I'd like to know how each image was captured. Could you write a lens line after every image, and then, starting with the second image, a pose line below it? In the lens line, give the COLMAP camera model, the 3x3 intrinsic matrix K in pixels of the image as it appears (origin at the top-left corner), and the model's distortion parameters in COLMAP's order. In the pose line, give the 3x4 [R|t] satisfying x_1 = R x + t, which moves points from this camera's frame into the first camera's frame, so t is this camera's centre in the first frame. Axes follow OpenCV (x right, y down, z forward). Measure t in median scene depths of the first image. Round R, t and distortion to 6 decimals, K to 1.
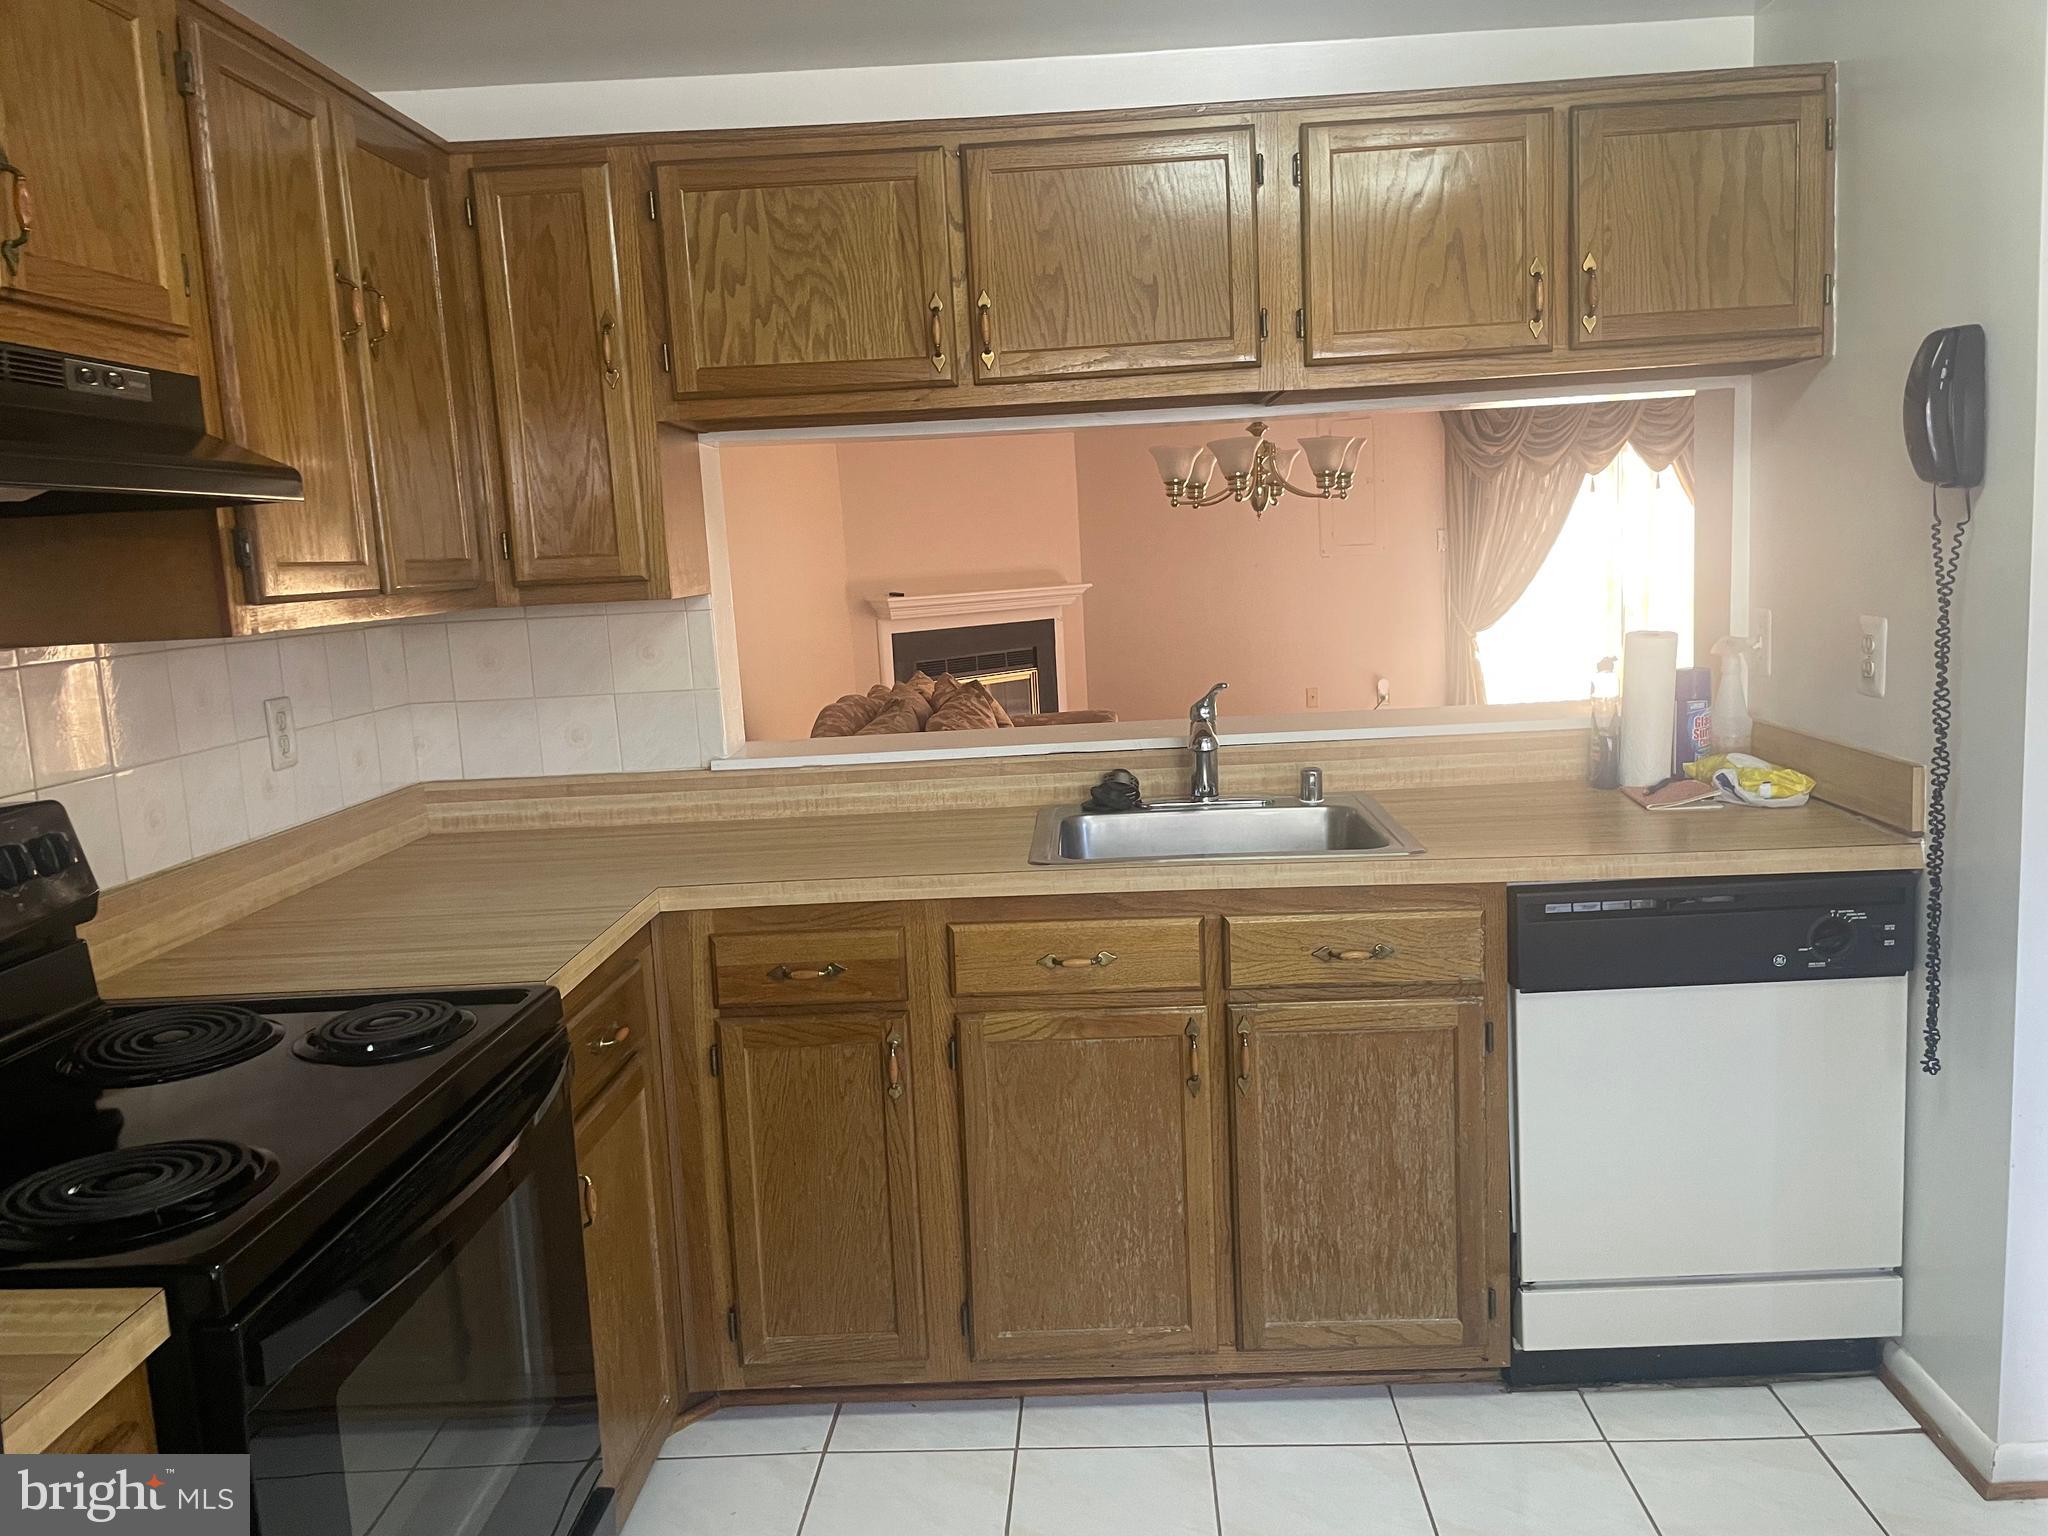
lens RADIAL K [[1597.2, 0, 1043.7], [0, 1597.2, 775.5], [0, 0, 1]] dist [0.101976, -0.149579]
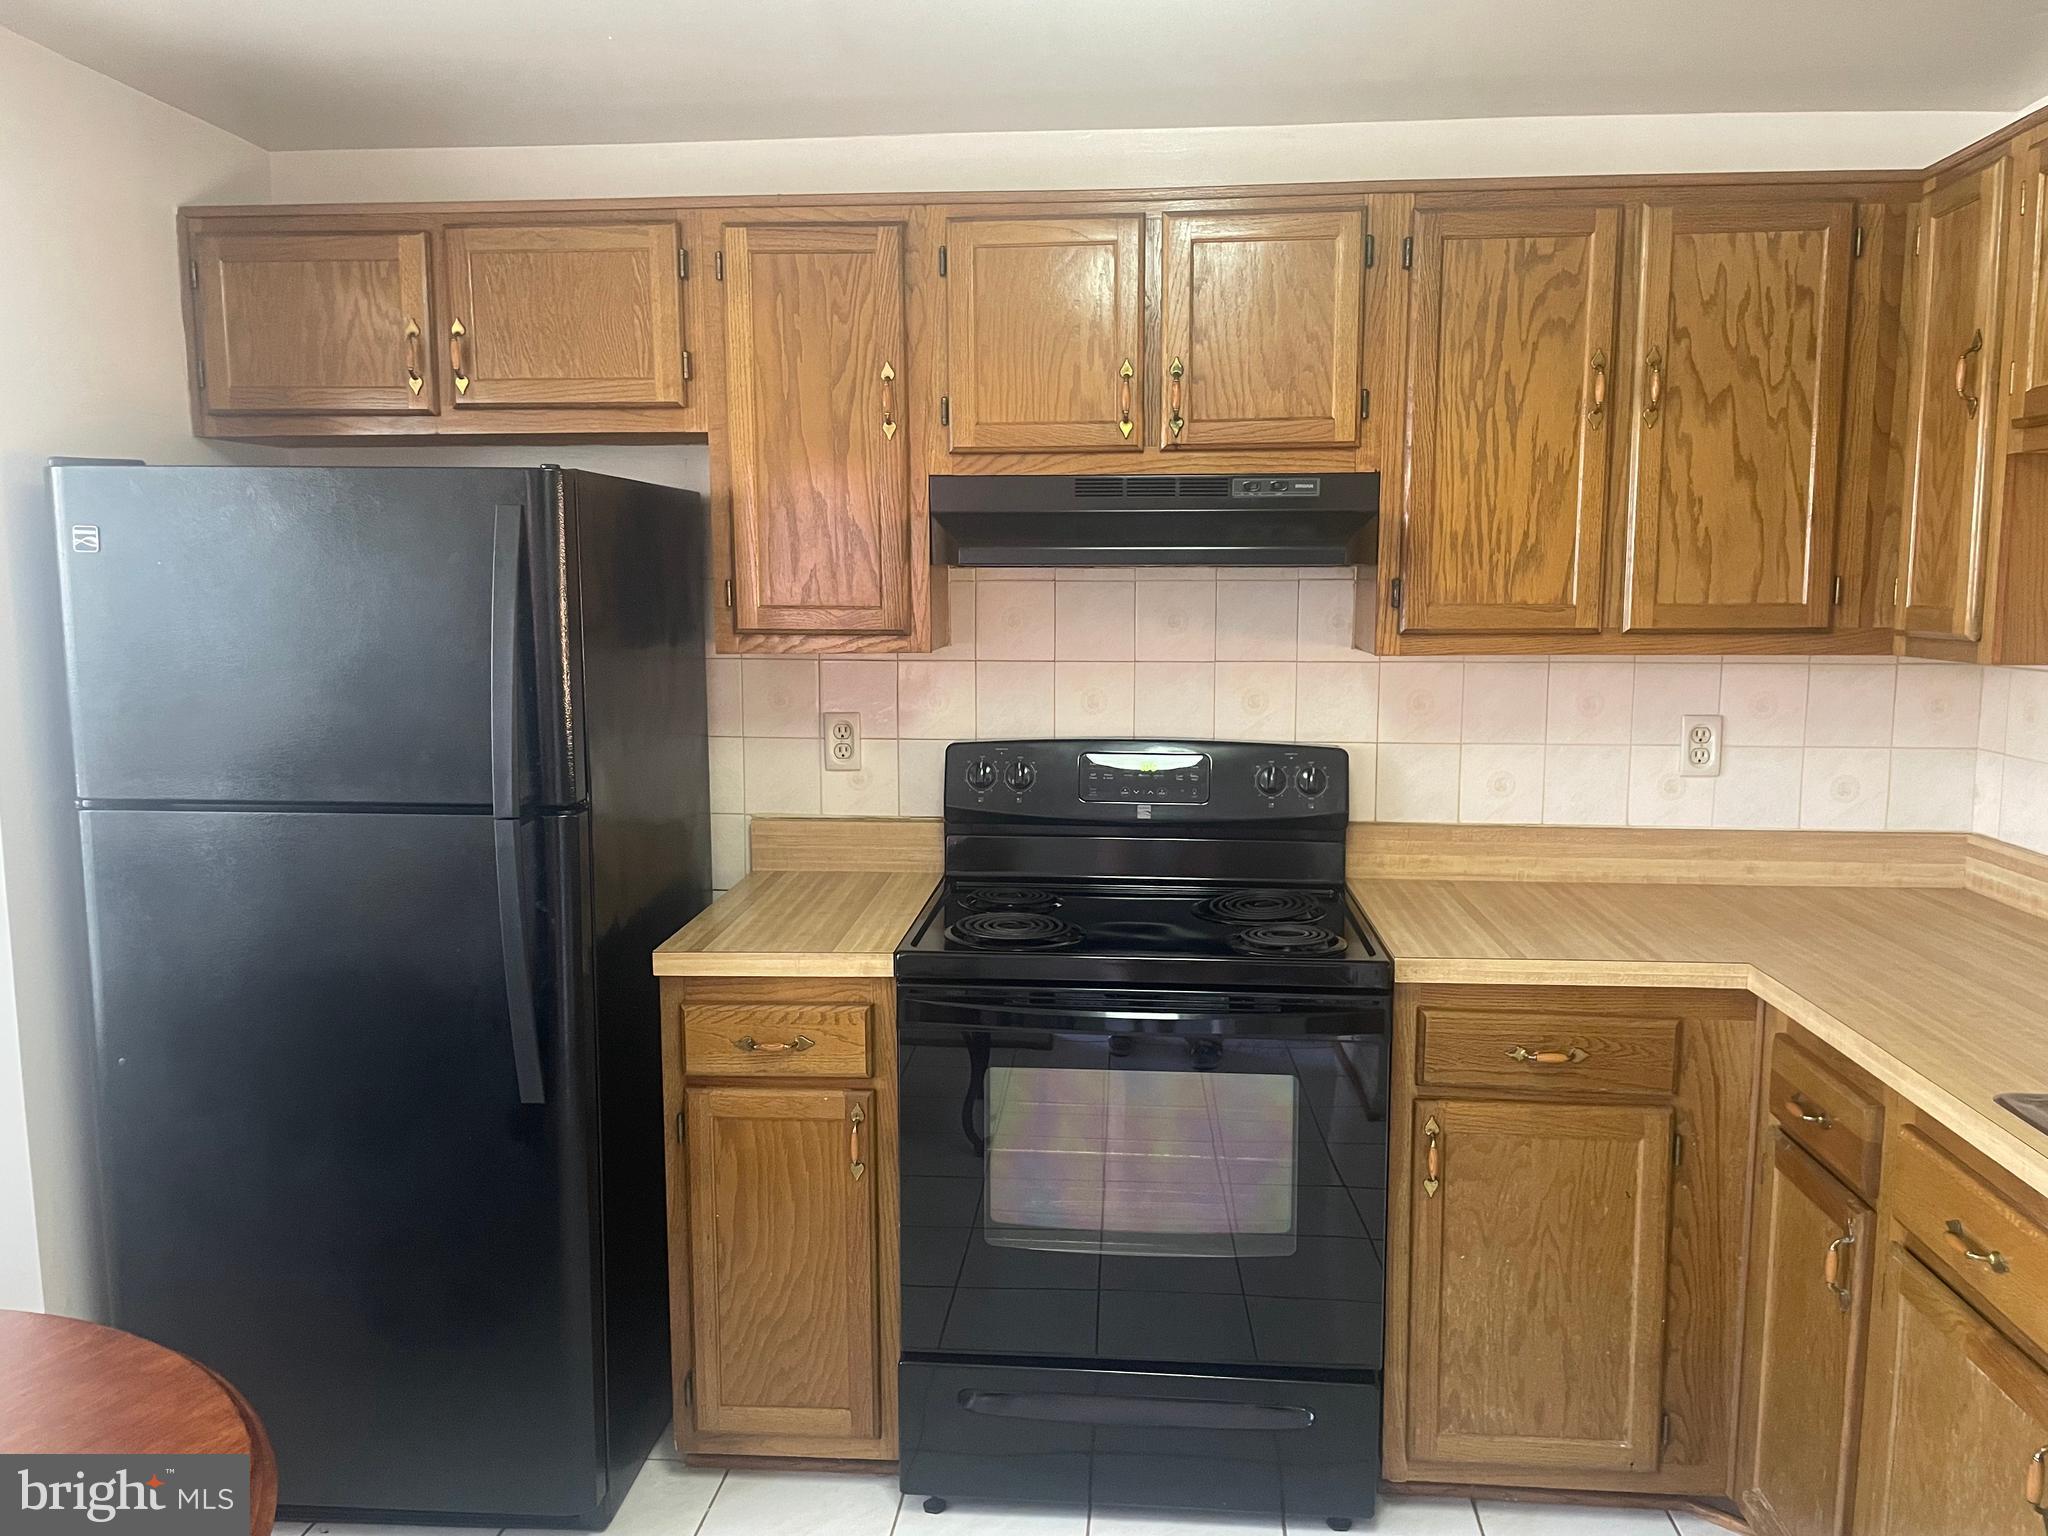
lens RADIAL K [[1597.2, 0, 1043.7], [0, 1597.2, 775.5], [0, 0, 1]] dist [0.101976, -0.149579]
pose [[-0.046474, 0.180235, -0.982525, 0.833888], [-0.140986, 0.972559, 0.185075, -0.187931], [0.988920, 0.147124, -0.019789, 0.706010]]
